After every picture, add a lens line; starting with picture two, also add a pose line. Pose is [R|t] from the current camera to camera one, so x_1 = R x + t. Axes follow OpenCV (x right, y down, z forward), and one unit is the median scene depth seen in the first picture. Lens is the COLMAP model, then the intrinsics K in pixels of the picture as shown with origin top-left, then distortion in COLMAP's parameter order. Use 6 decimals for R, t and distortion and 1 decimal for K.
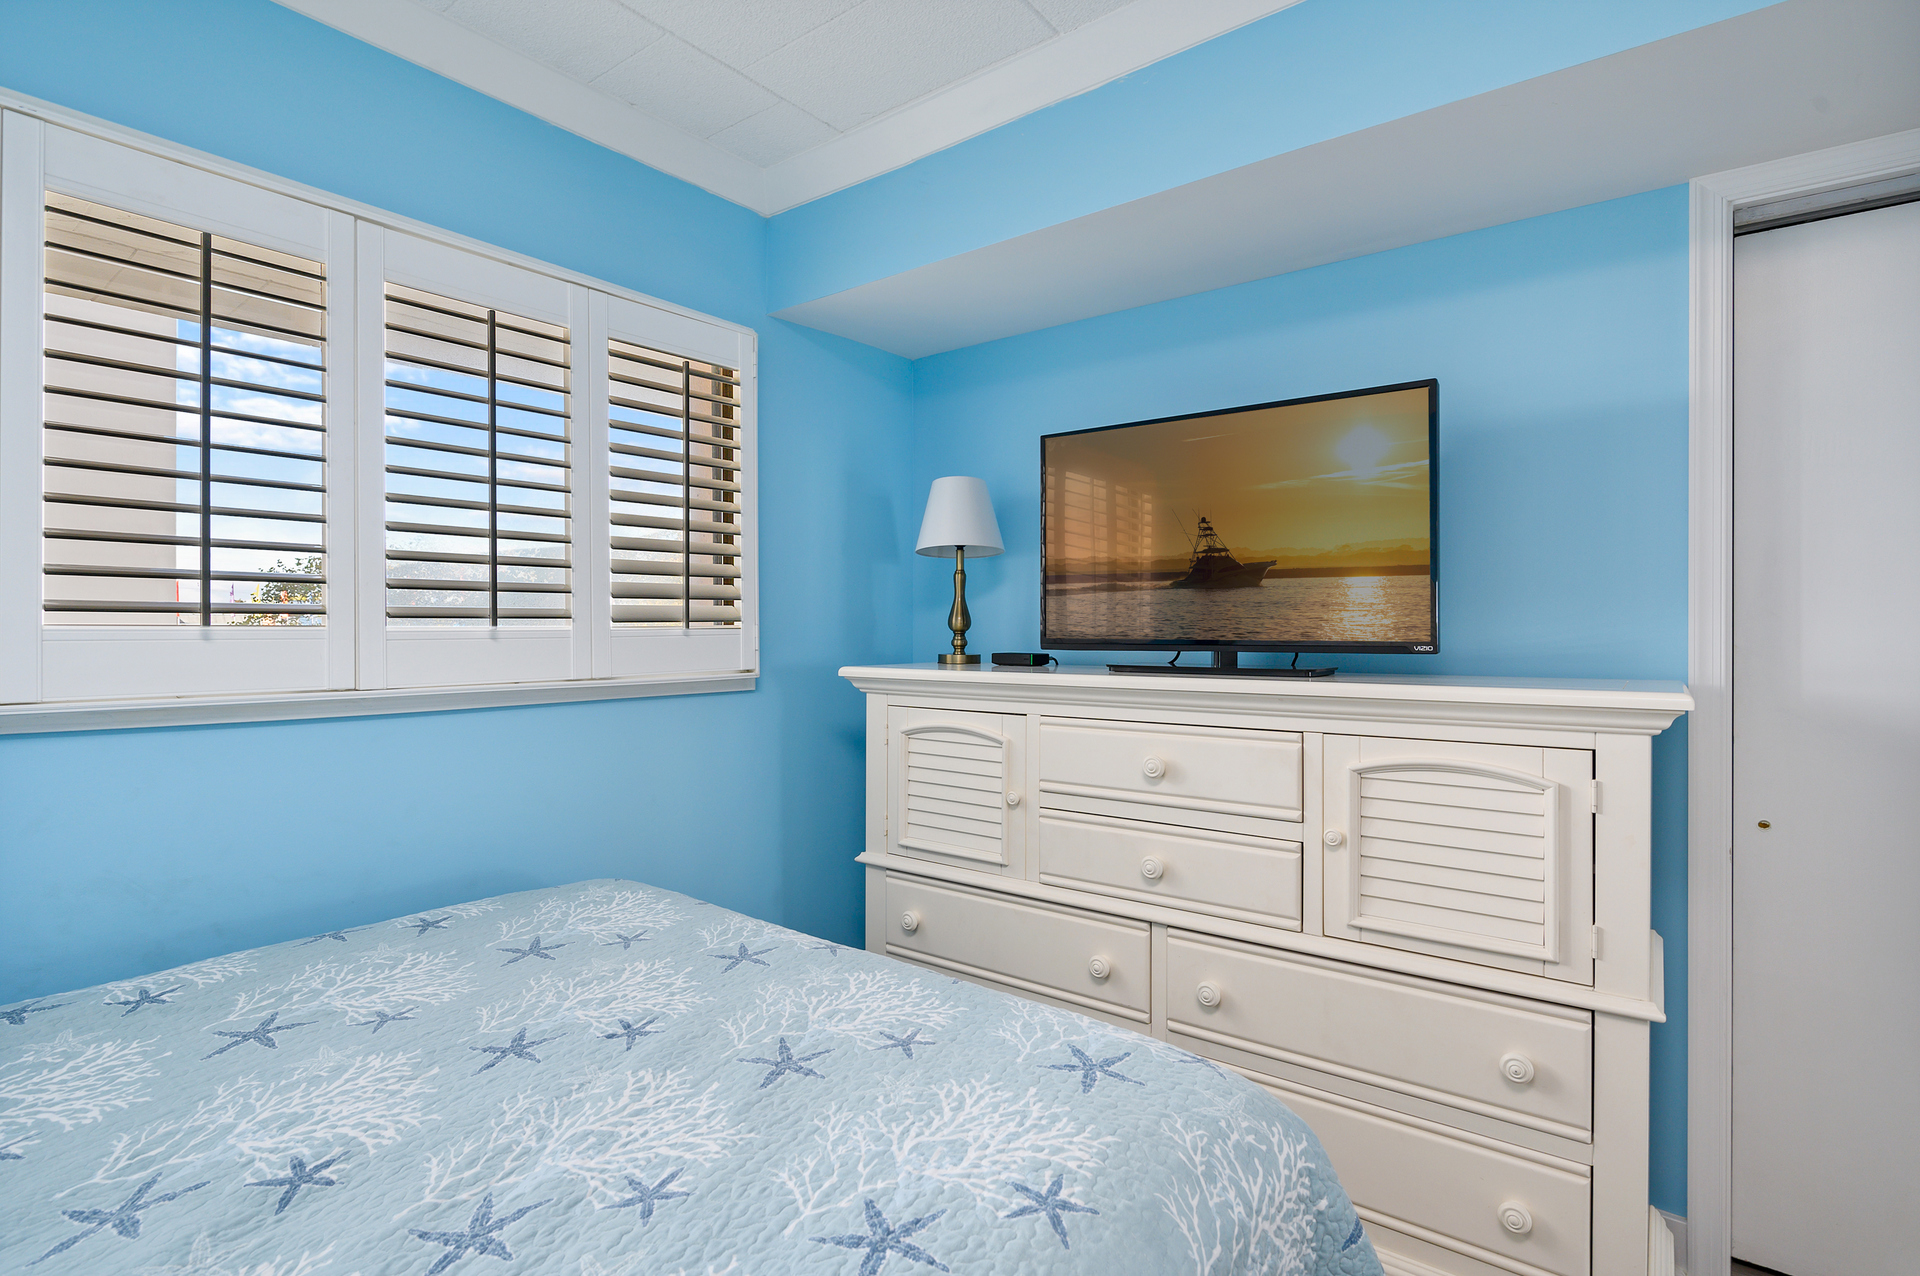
lens RADIAL K [[939.9, 0, 960.9], [0, 939.9, 637.4], [0, 0, 1]] dist [0.000705, 0.000027]
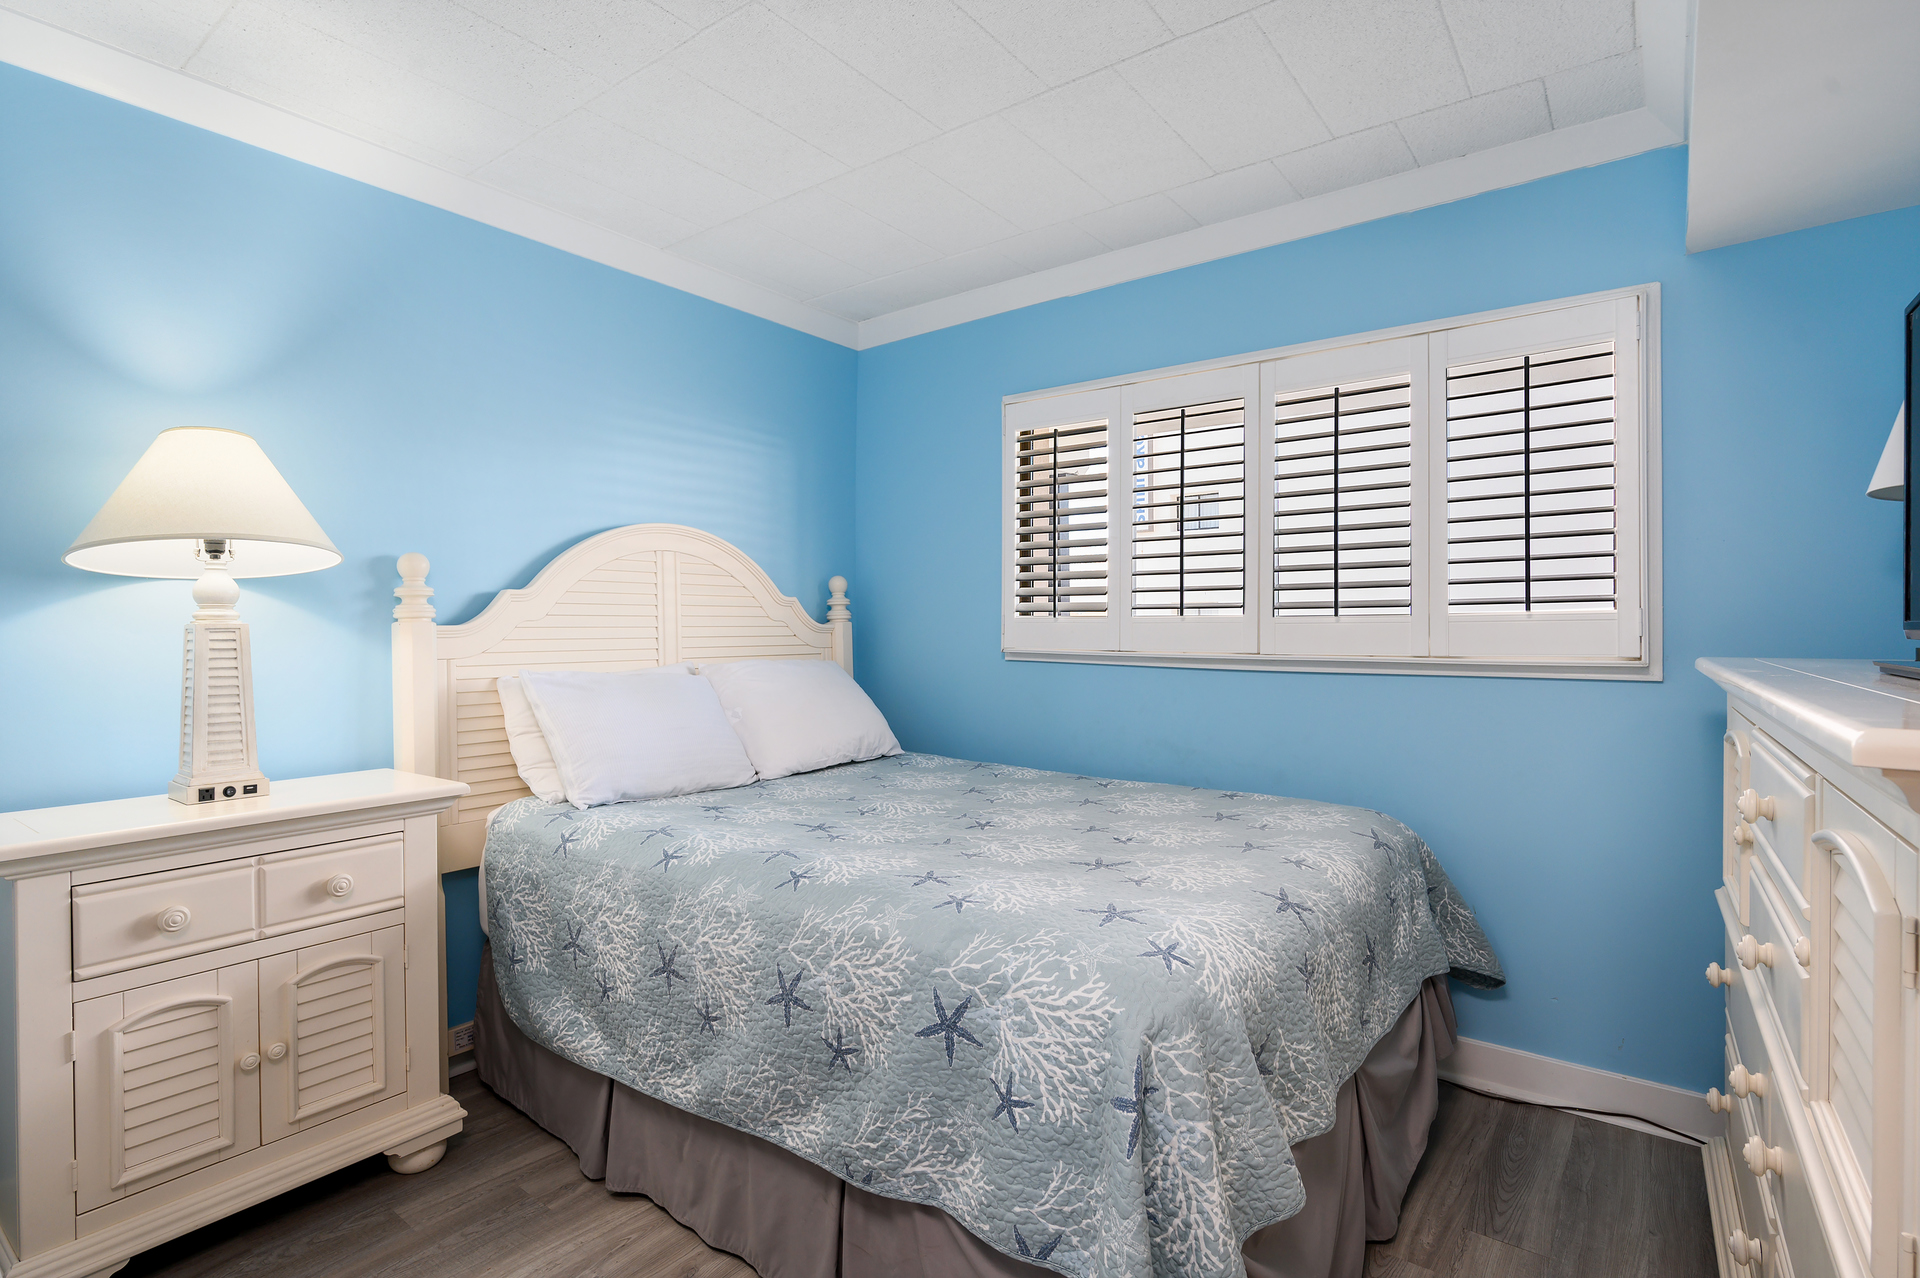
lens RADIAL K [[915.1, 0, 971.8], [0, 915.1, 641.8], [0, 0, 1]] dist [-0.000894, -0.000310]
pose [[0.022364, 0.014133, -0.999650, 1.664615], [0.003002, 0.999895, 0.014204, 0.020150], [0.999745, -0.003318, 0.022320, 0.809486]]
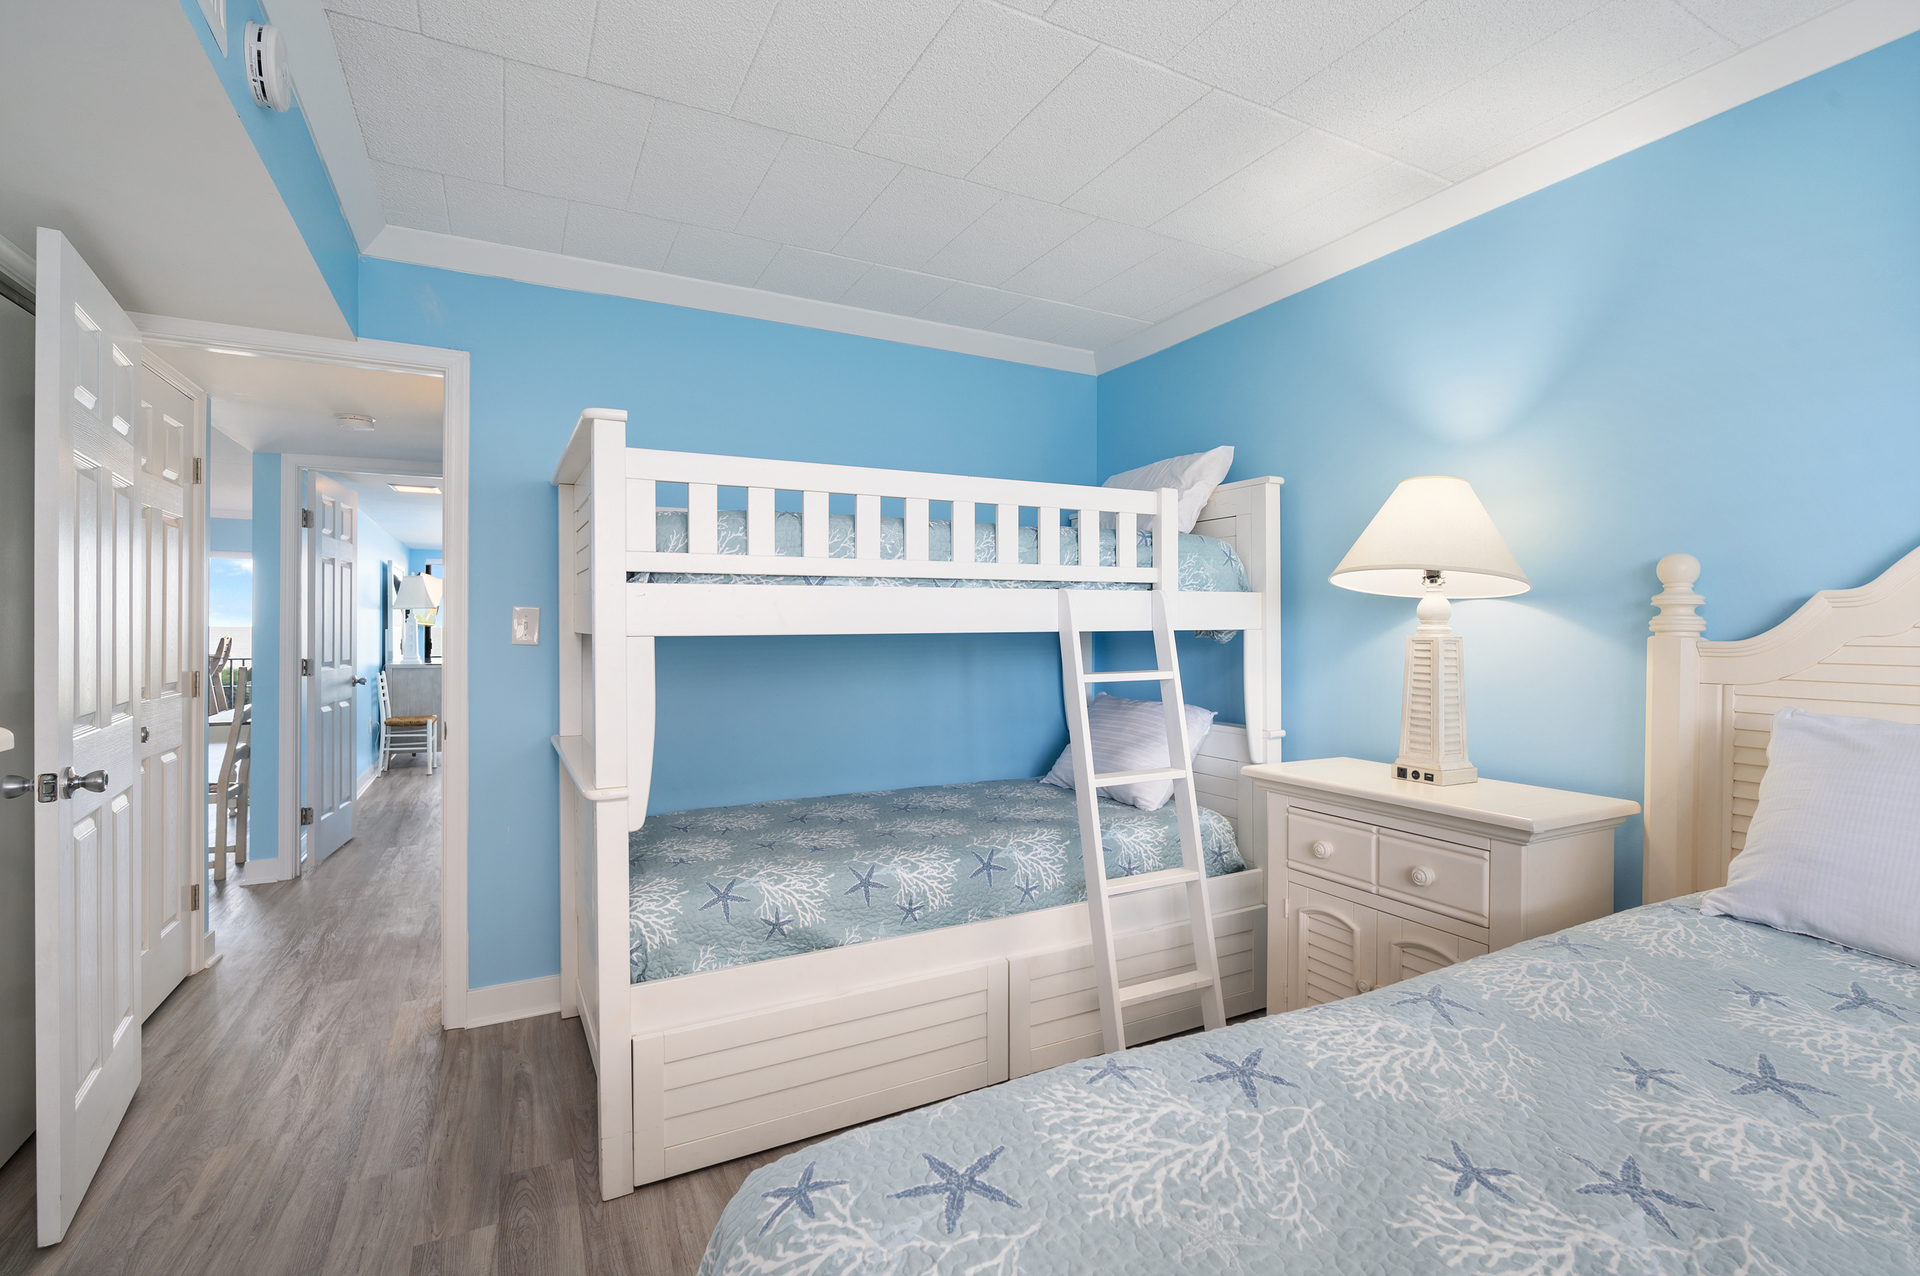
lens RADIAL K [[853.0, 0, 957.9], [0, 853.0, 629.3], [0, 0, 1]] dist [-0.000146, -0.000033]
pose [[-0.906164, -0.002711, 0.422918, -0.180240], [-0.001983, 0.999996, 0.002161, -0.019906], [-0.422922, 0.001120, -0.906166, 1.794557]]
